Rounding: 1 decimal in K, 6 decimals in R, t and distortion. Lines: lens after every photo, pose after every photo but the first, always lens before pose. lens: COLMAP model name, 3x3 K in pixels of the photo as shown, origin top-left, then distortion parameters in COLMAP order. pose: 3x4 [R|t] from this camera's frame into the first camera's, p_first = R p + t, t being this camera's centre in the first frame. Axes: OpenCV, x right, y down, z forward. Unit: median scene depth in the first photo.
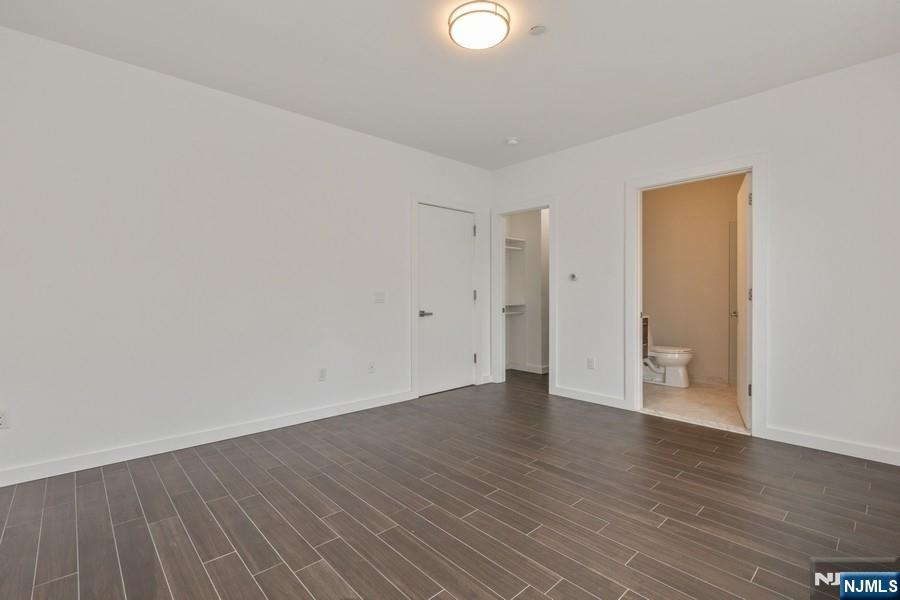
lens RADIAL K [[416.6, 0, 449.1], [0, 416.6, 296.6], [0, 0, 1]] dist [-0.012082, 0.001333]
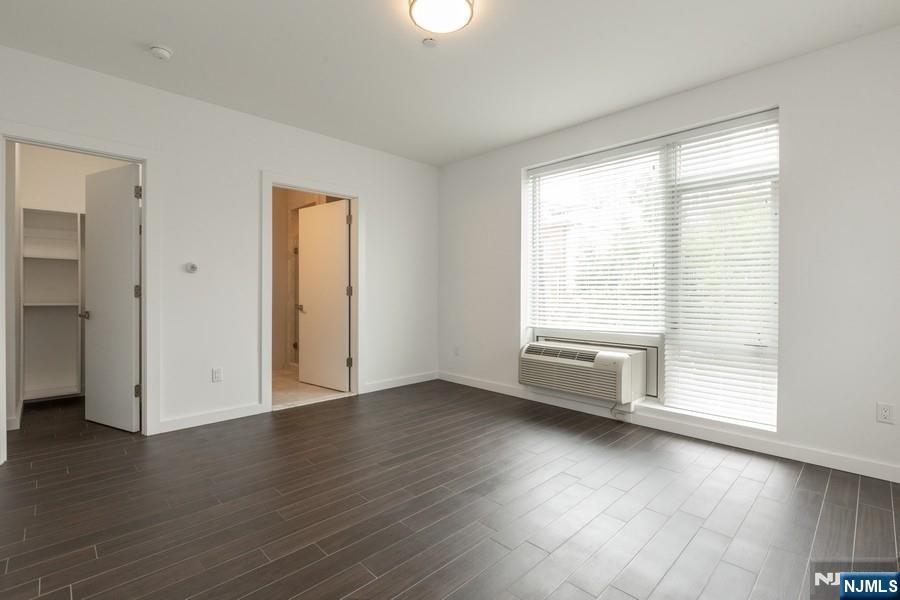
lens RADIAL K [[416.6, 0, 446.7], [0, 416.6, 295.9], [0, 0, 1]] dist [-0.012082, 0.001333]
pose [[-0.038454, -0.012870, 0.999177, -0.668398], [0.002087, 0.999914, 0.012960, -0.006790], [-0.999258, 0.002583, -0.038424, 0.778415]]
